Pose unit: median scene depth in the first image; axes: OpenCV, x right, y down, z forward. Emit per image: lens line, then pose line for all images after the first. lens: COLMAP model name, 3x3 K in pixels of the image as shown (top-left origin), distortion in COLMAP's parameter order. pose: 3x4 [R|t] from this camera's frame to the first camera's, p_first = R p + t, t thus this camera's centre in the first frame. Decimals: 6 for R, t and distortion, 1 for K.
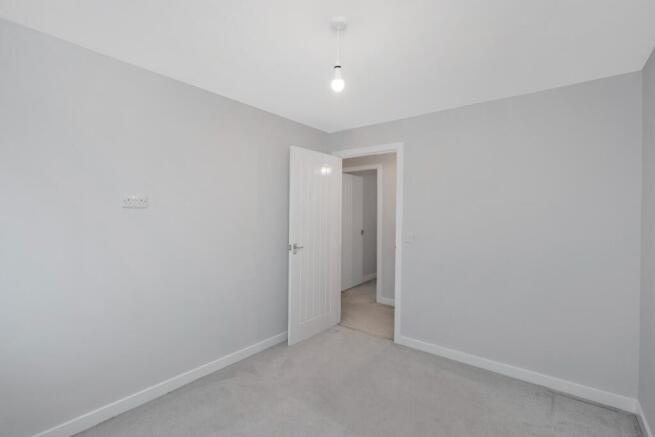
lens RADIAL K [[304.5, 0, 327.5], [0, 304.5, 218.5], [0, 0, 1]] dist [-0.001124, -0.000464]
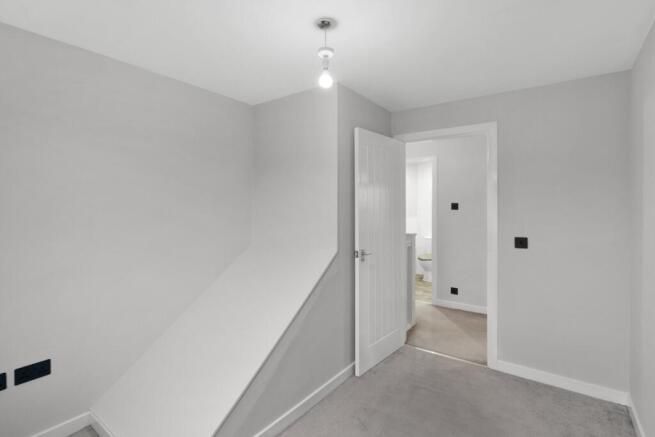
lens RADIAL K [[309.7, 0, 327.5], [0, 309.7, 218.5], [0, 0, 1]] dist [0.000211, 0.000224]
pose [[0.999531, -0.014644, 0.026879, -0.219292], [0.014590, 0.999891, 0.002215, -0.001284], [-0.026908, -0.001822, 0.999636, 0.180008]]
